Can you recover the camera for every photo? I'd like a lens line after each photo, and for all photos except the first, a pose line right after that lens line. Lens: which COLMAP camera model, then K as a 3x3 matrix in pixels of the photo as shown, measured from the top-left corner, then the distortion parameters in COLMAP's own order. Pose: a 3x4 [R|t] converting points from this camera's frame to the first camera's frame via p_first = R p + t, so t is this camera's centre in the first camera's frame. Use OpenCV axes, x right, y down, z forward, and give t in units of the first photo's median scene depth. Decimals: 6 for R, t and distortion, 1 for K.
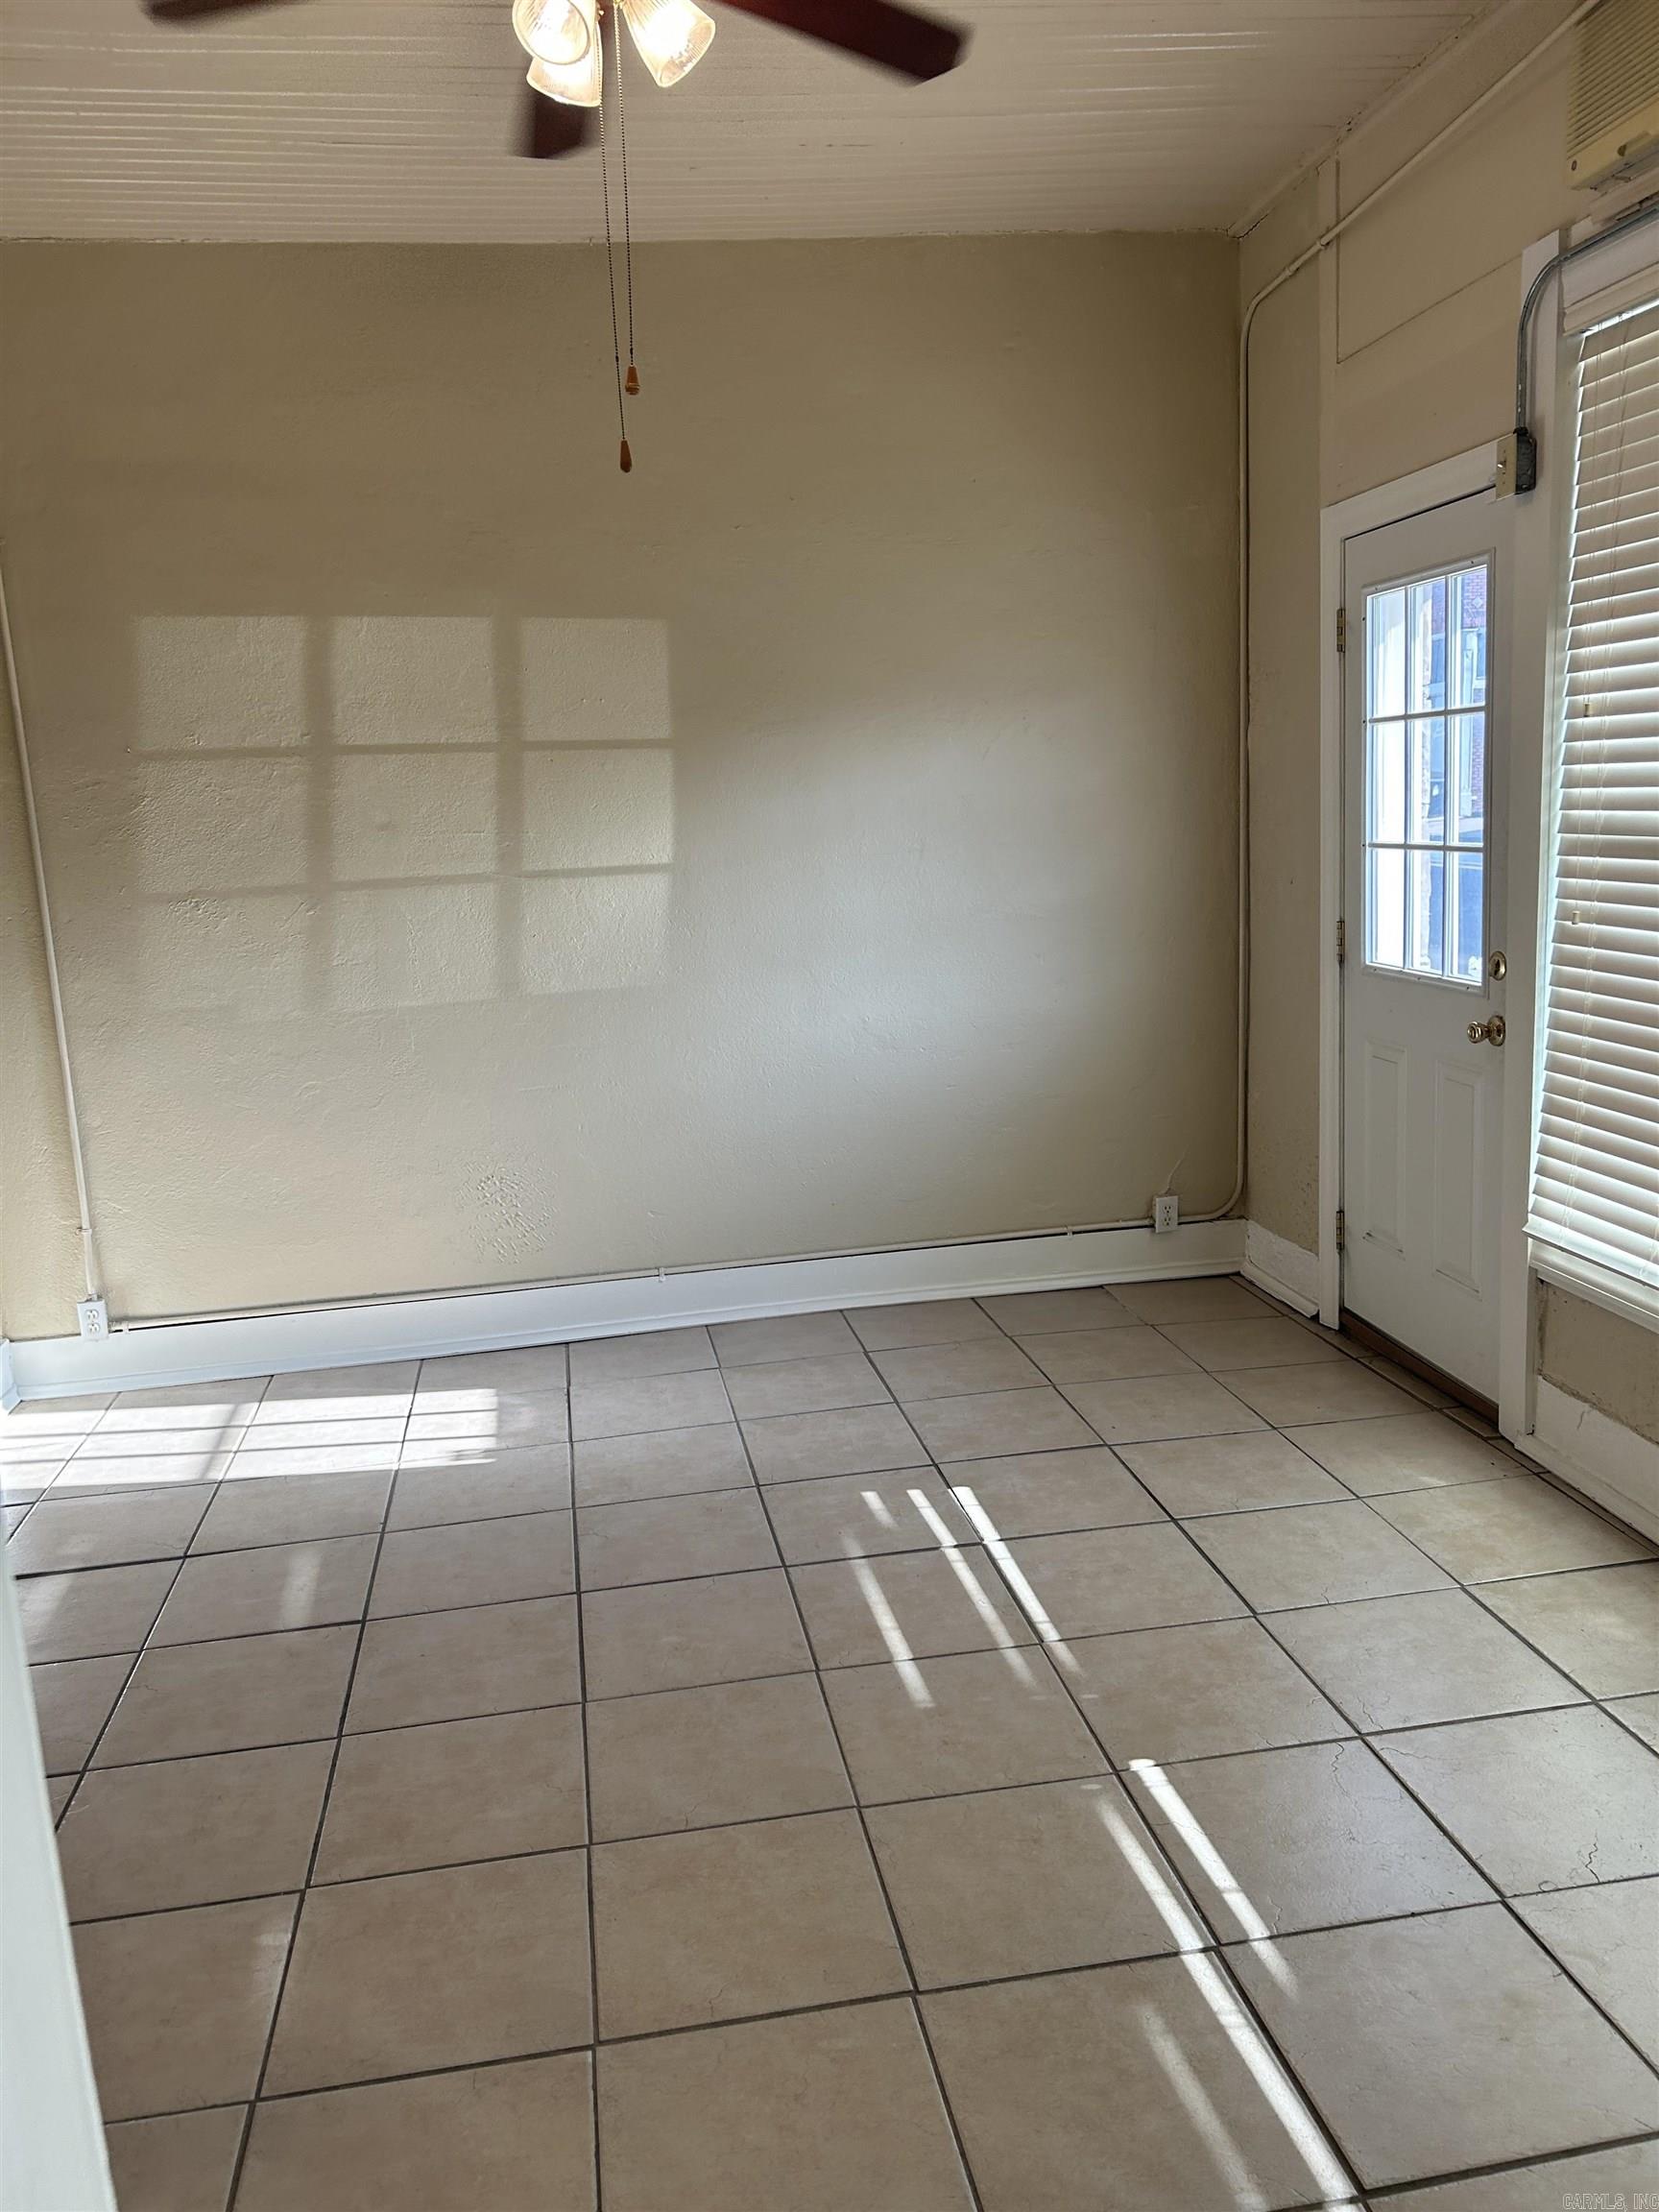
lens RADIAL K [[1664.4, 0, 836.6], [0, 1664.4, 1105.5], [0, 0, 1]] dist [0.030422, -0.034827]
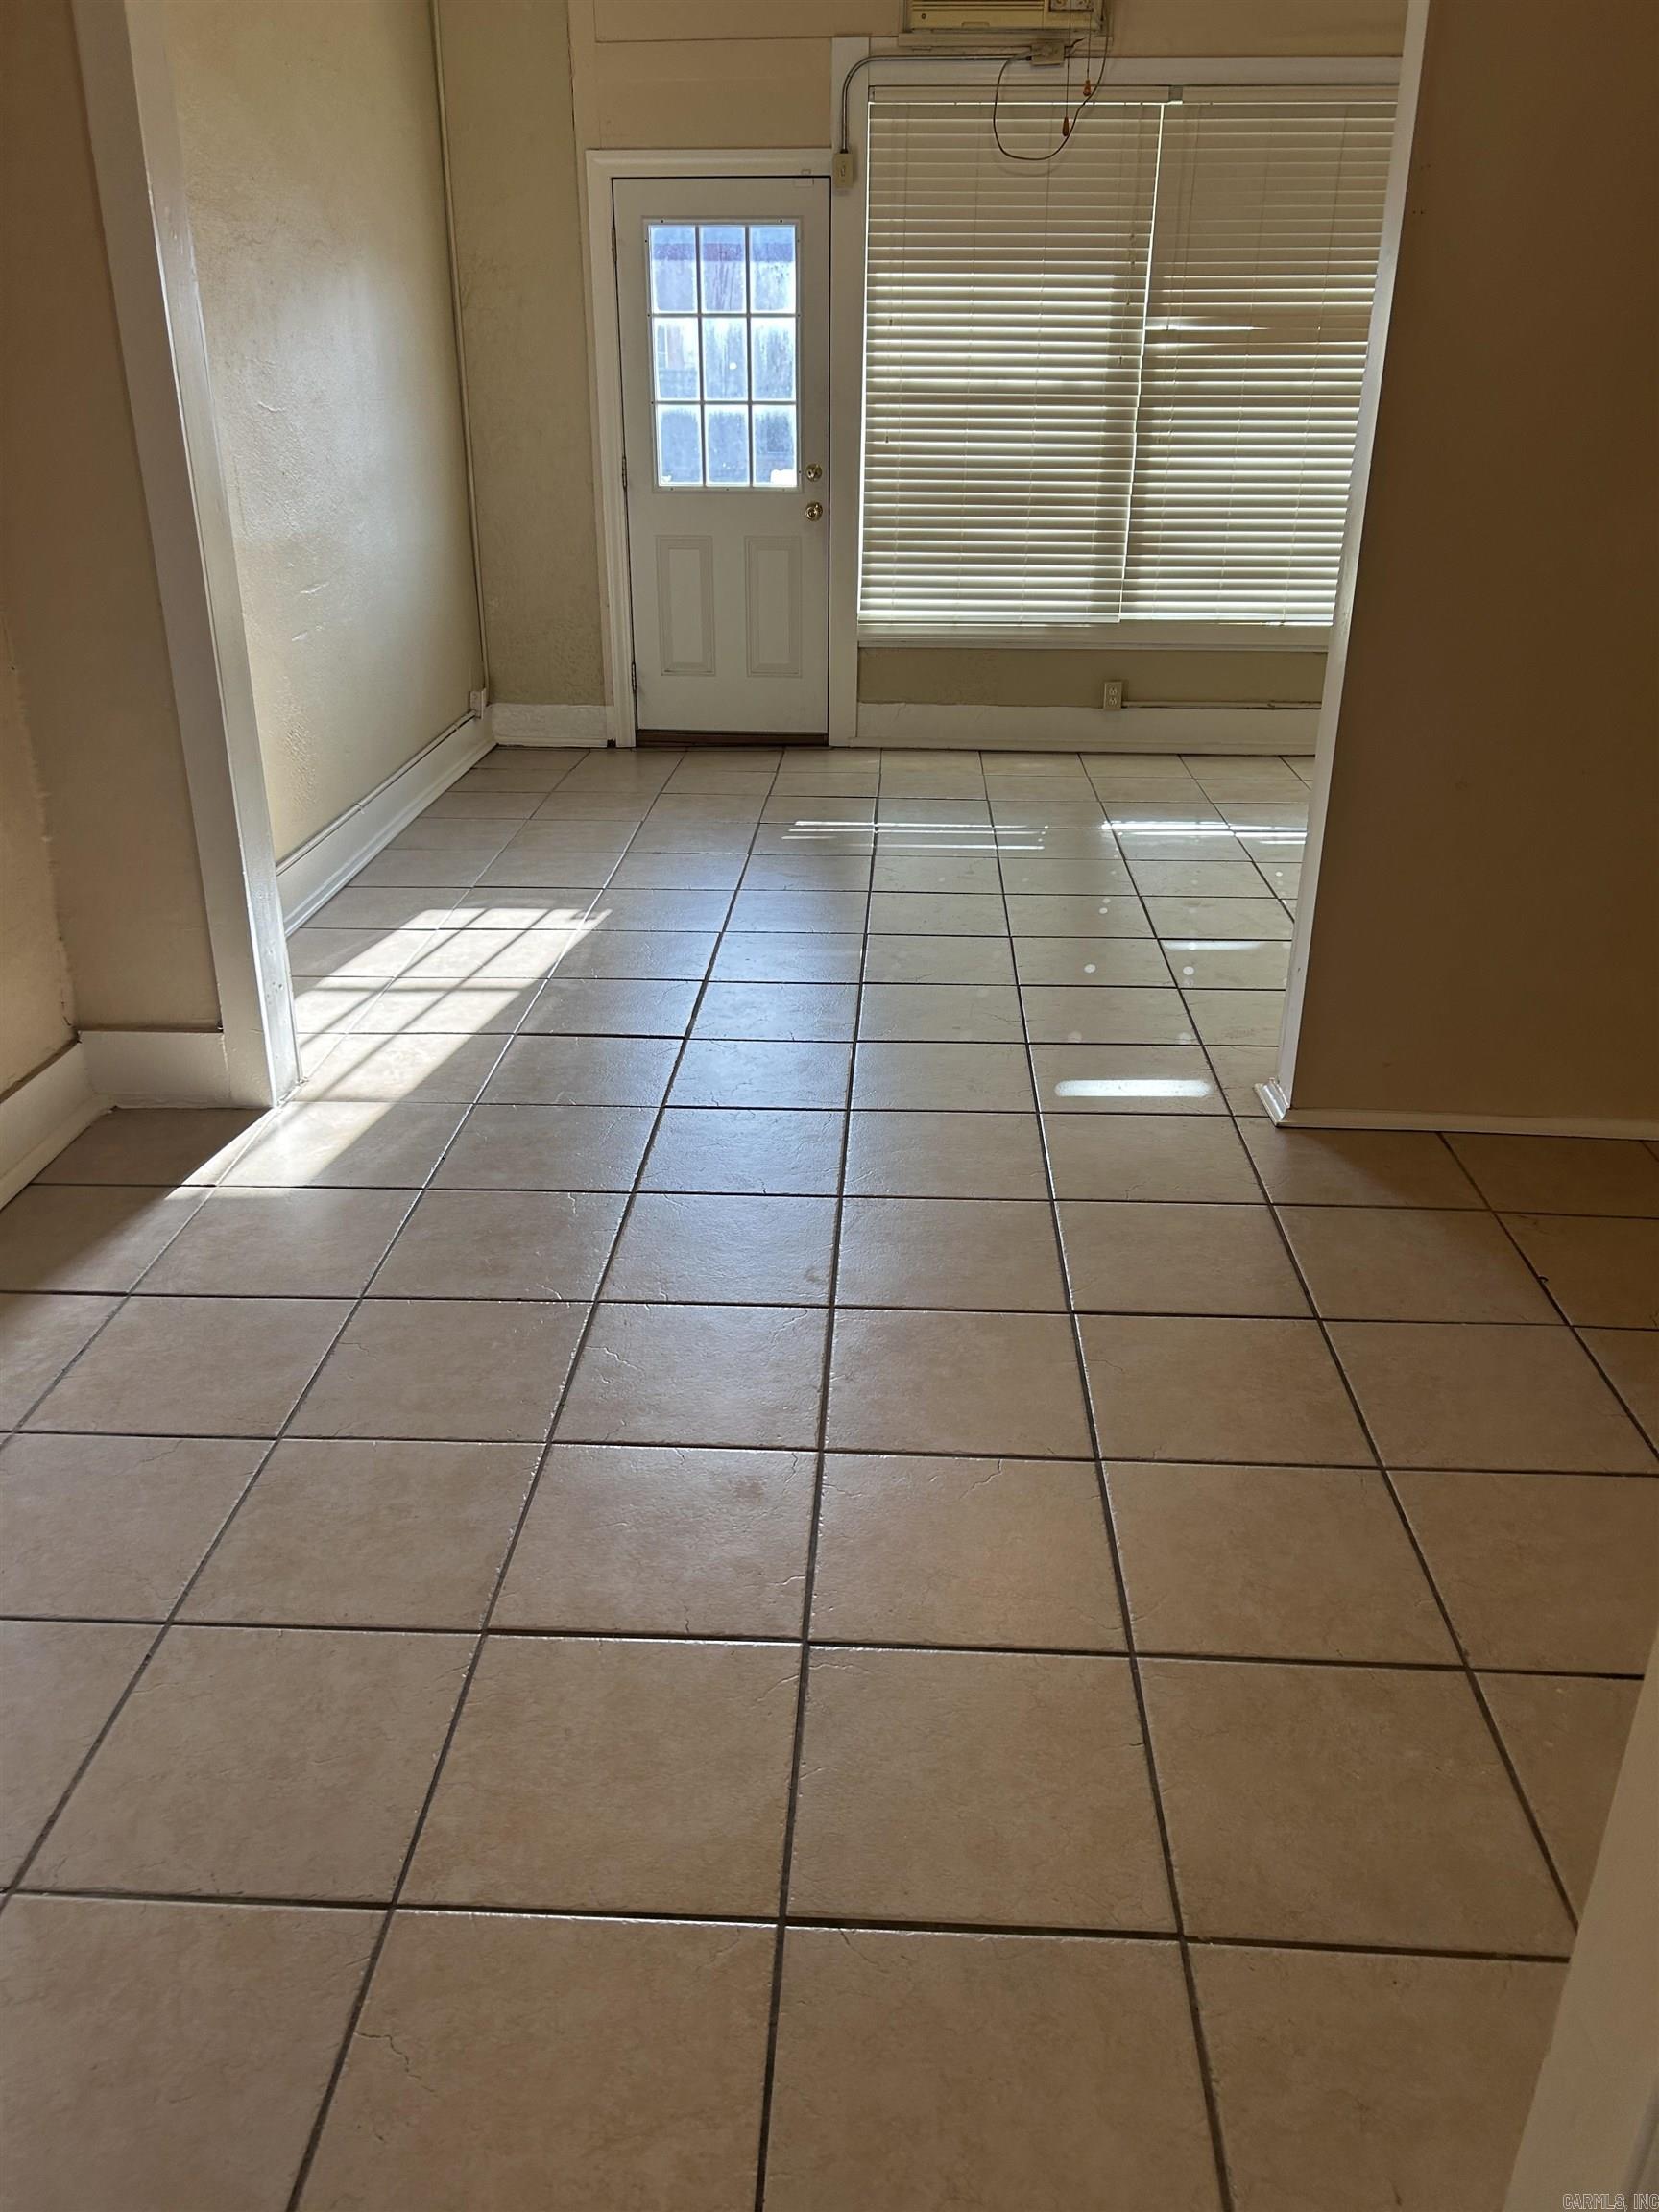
lens RADIAL K [[1664.4, 0, 842.1], [0, 1664.4, 1096.3], [0, 0, 1]] dist [0.030422, -0.034827]
pose [[0.222695, -0.350688, 0.909629, -1.396173], [0.170565, 0.932684, 0.317818, -0.023050], [-0.959851, 0.084374, 0.267519, 0.529872]]
